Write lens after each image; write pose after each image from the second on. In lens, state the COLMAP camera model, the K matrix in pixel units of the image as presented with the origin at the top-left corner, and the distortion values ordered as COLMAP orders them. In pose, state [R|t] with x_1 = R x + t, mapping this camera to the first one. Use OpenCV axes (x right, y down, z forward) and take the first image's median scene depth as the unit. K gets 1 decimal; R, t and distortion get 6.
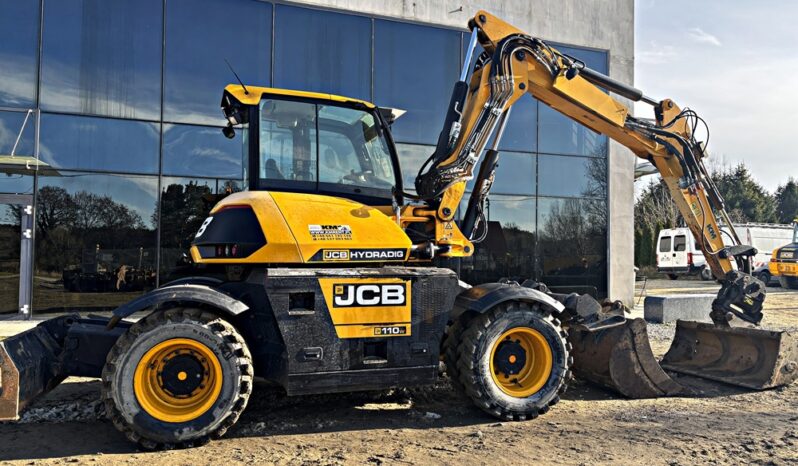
lens RADIAL K [[602.6, 0, 405.5], [0, 602.6, 232.1], [0, 0, 1]] dist [0.041221, -0.036198]
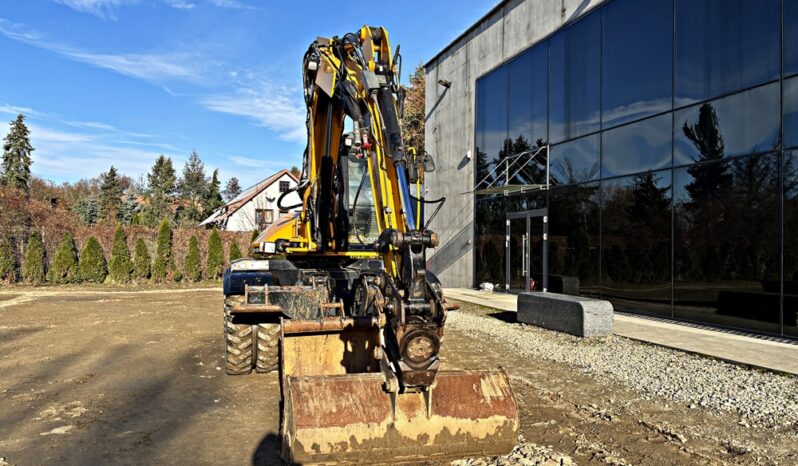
lens RADIAL K [[602.6, 0, 395.9], [0, 602.6, 239.1], [0, 0, 1]] dist [0.041221, -0.036198]
pose [[-0.038803, -0.025039, -0.998933, 1.434642], [0.036976, 0.998965, -0.026476, 0.059693], [0.998563, -0.037964, -0.037837, 1.348400]]
